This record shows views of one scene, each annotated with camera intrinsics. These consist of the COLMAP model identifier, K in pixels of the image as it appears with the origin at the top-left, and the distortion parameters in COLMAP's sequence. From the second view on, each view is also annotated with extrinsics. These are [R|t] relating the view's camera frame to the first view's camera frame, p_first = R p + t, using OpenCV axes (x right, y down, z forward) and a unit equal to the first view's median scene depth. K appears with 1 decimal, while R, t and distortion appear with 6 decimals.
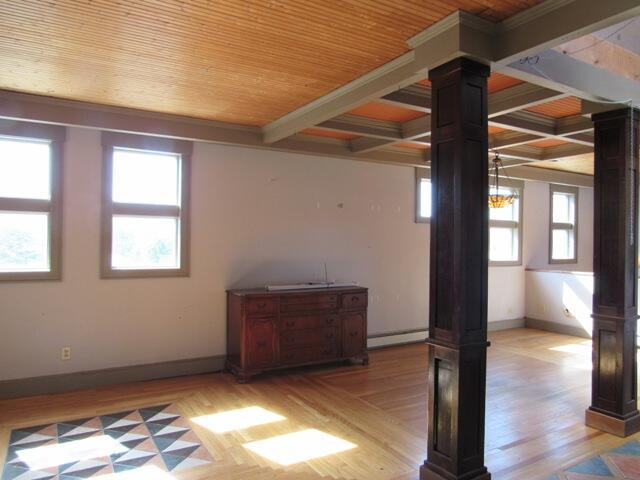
lens RADIAL K [[454.6, 0, 321.1], [0, 454.6, 239.6], [0, 0, 1]] dist [-0.037737, 0.020767]
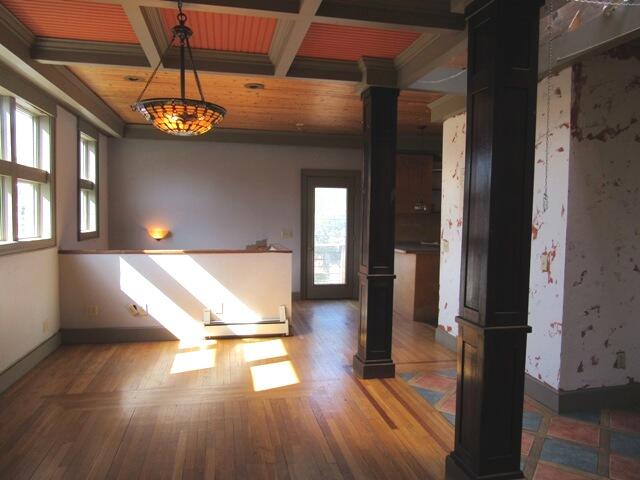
lens RADIAL K [[454.6, 0, 321.1], [0, 454.6, 239.6], [0, 0, 1]] dist [-0.037737, 0.020767]
pose [[0.318944, -0.057196, 0.946046, -0.029436], [-0.010643, 0.997898, 0.063919, 0.012365], [-0.947714, -0.030455, 0.317665, 1.024029]]
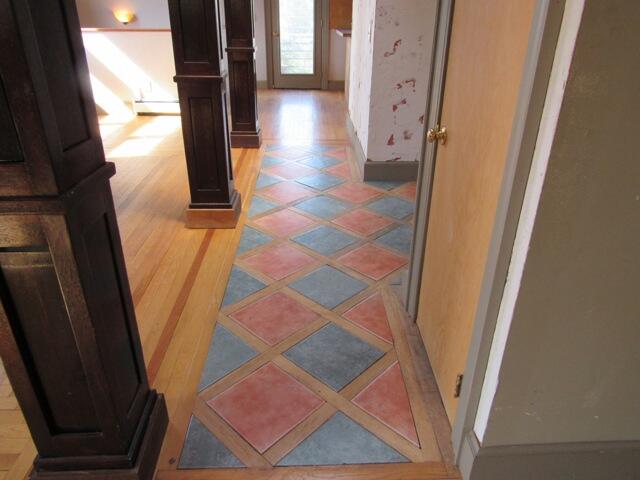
lens RADIAL K [[454.6, 0, 321.1], [0, 454.6, 239.6], [0, 0, 1]] dist [-0.037737, 0.020767]
pose [[0.470844, -0.403919, 0.784318, 0.079738], [-0.012062, 0.886001, 0.463526, 0.067587], [-0.882134, -0.227709, 0.412297, 0.473347]]
